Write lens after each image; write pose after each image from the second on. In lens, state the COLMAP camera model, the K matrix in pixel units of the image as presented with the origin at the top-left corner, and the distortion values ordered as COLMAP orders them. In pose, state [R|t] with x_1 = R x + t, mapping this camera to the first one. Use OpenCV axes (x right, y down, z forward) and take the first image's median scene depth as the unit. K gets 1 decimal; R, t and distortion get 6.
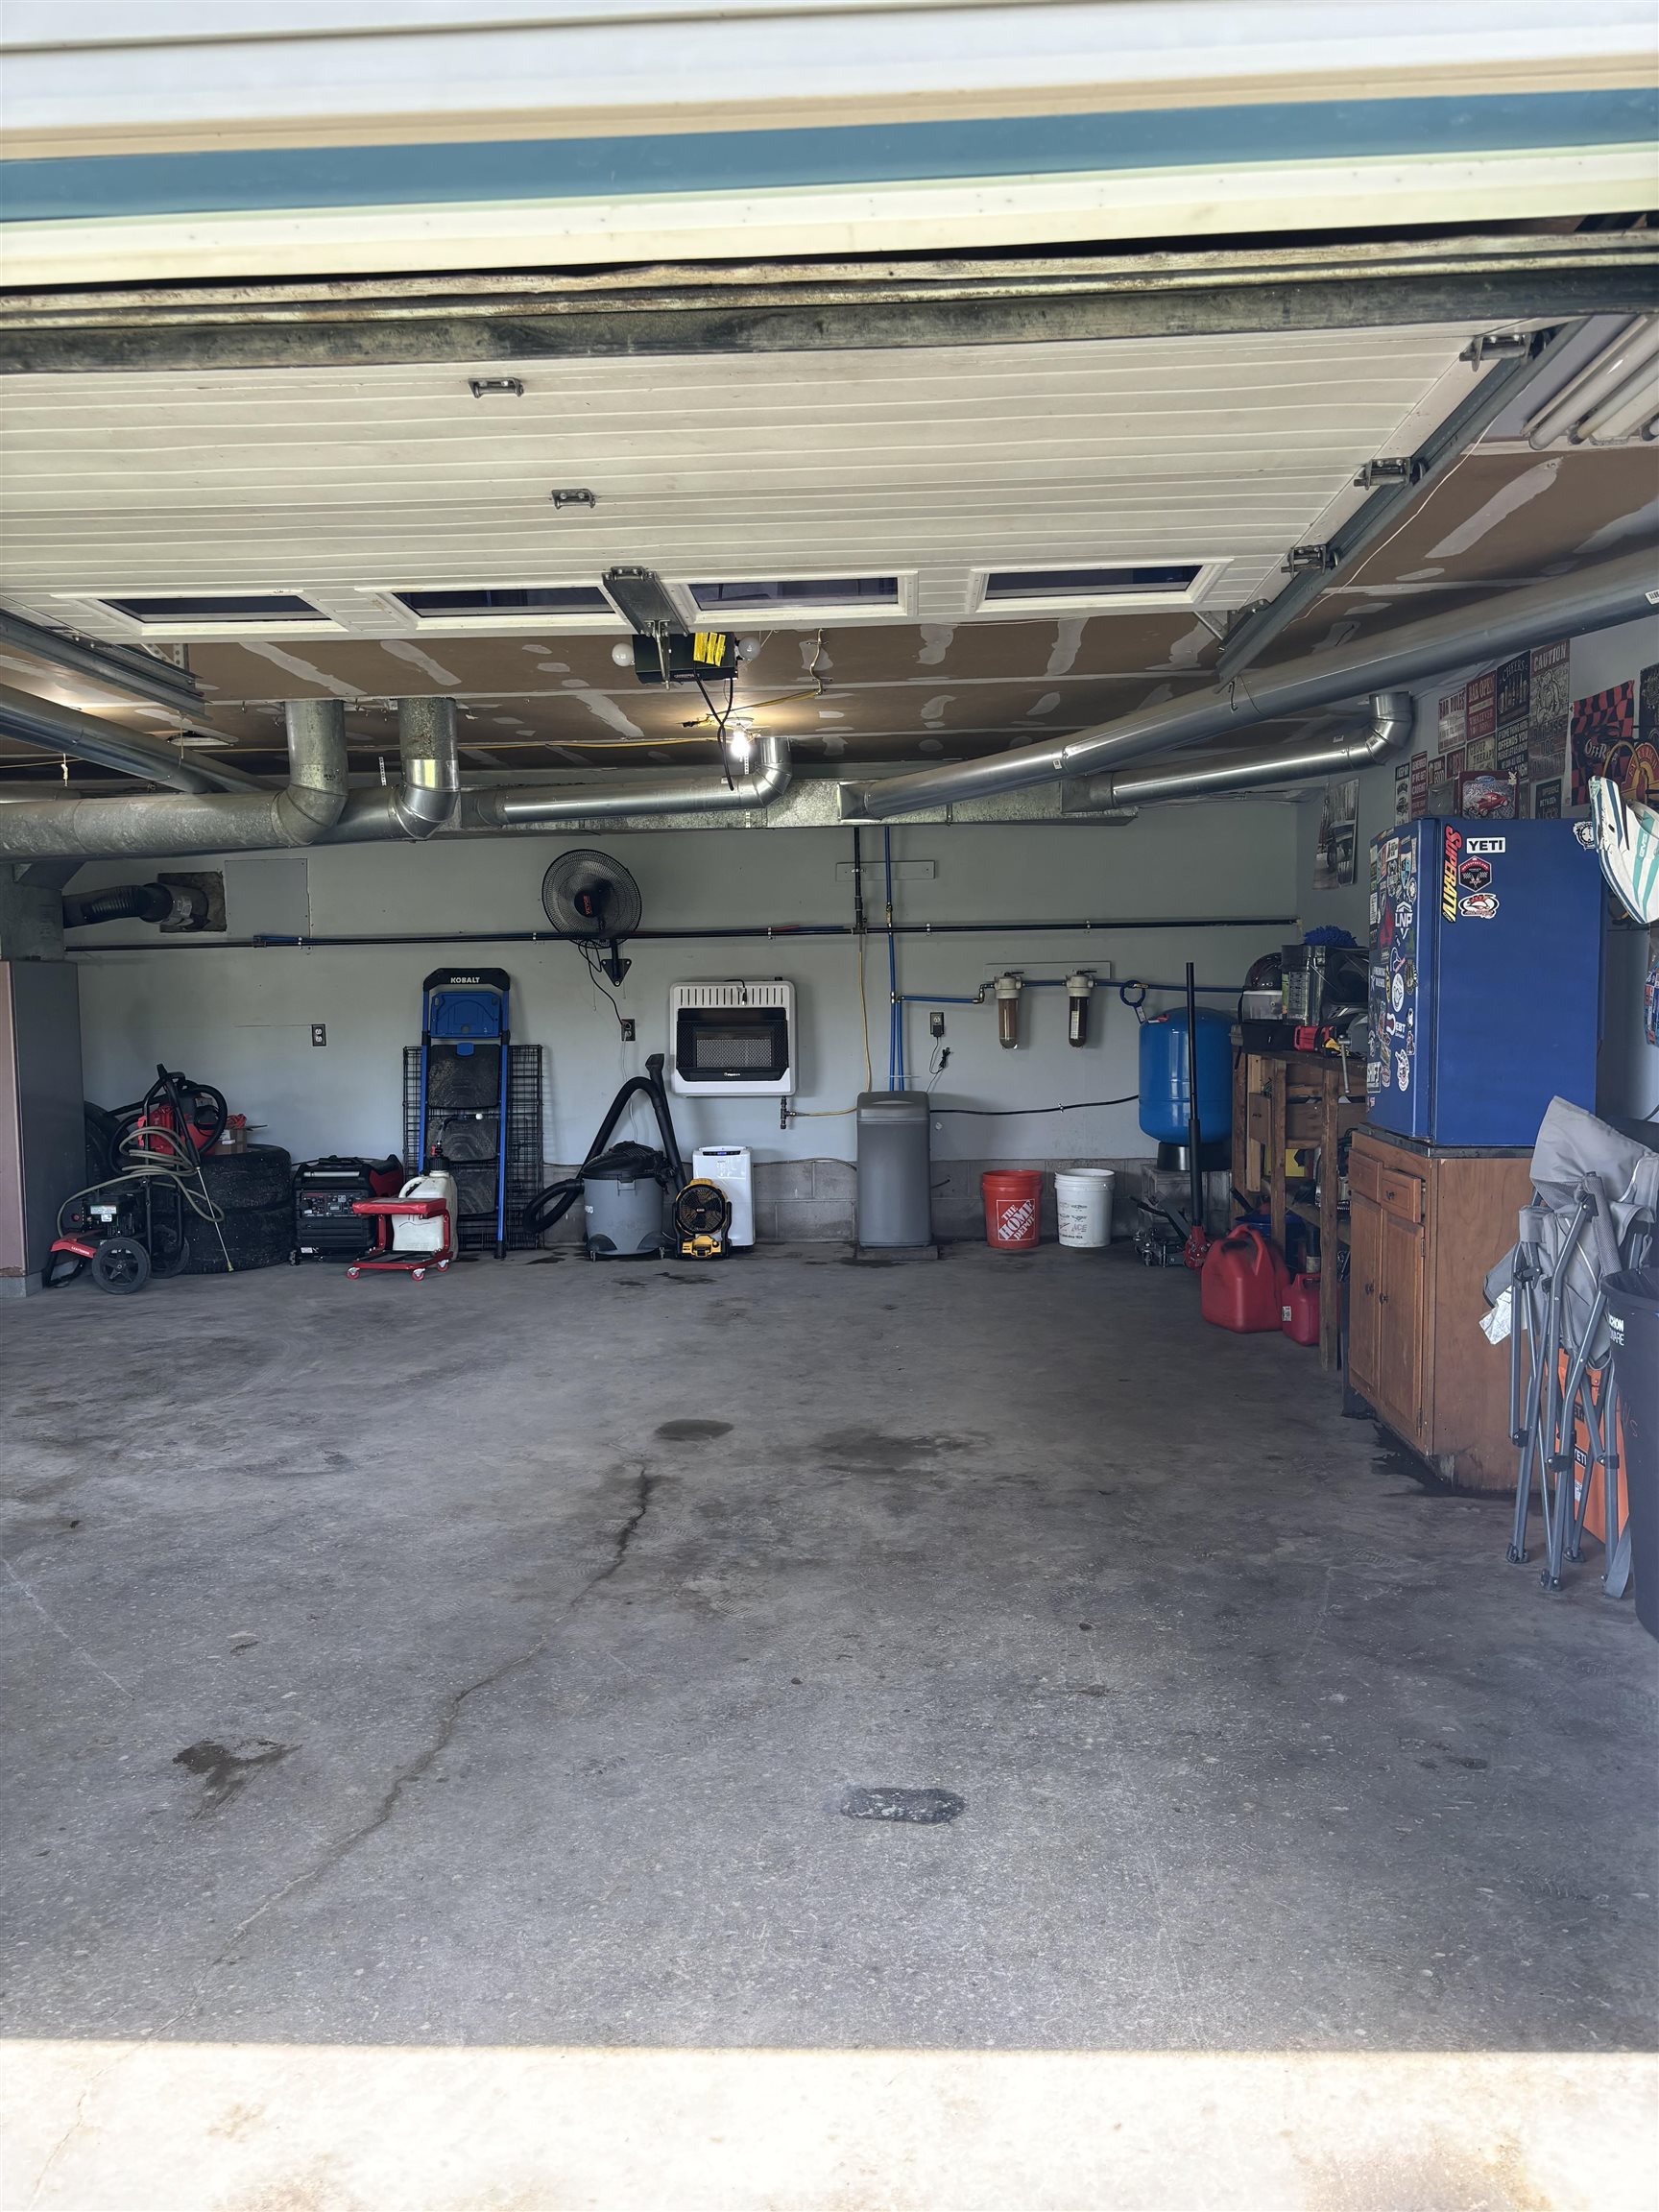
lens RADIAL K [[1671.0, 0, 829.5], [0, 1671.0, 1106.0], [0, 0, 1]] dist [0.013141, 0.002101]
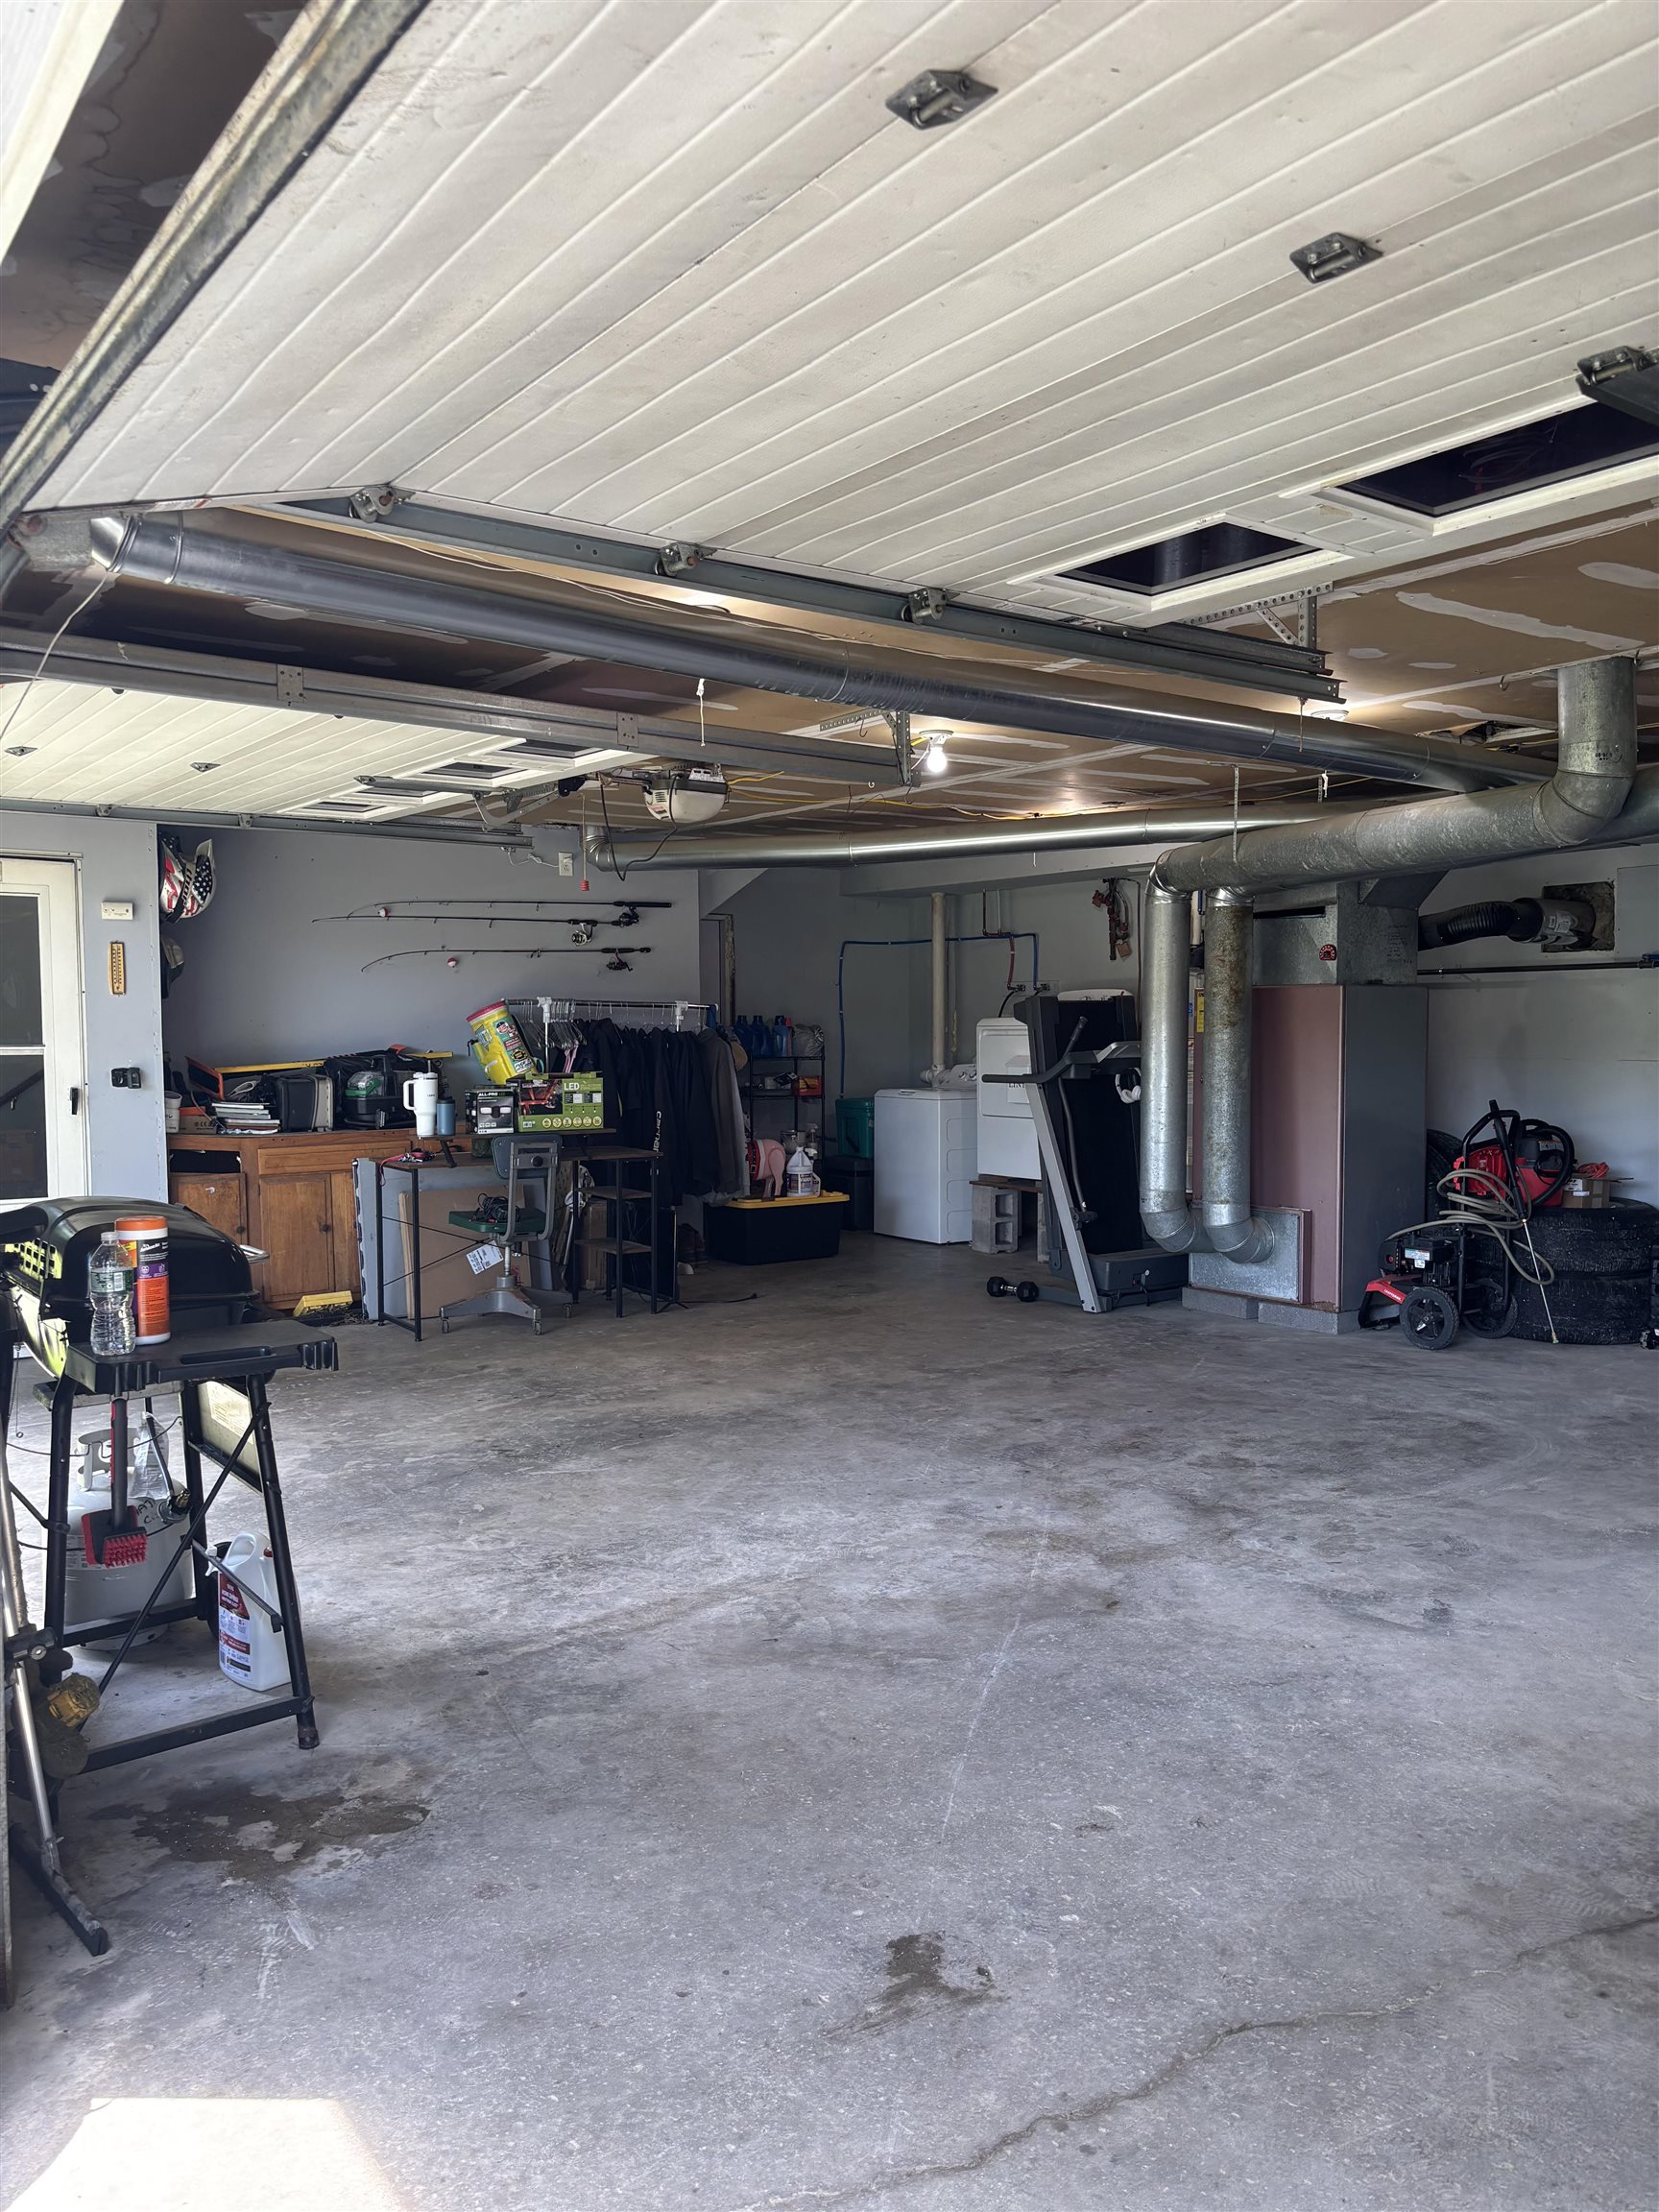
lens RADIAL K [[1671.0, 0, 829.5], [0, 1671.0, 1106.0], [0, 0, 1]] dist [0.013141, 0.002101]
pose [[0.613974, 0.057066, -0.787261, 0.136515], [-0.066418, 0.997581, 0.020513, -0.025979], [0.786527, 0.039694, 0.616279, 0.266122]]
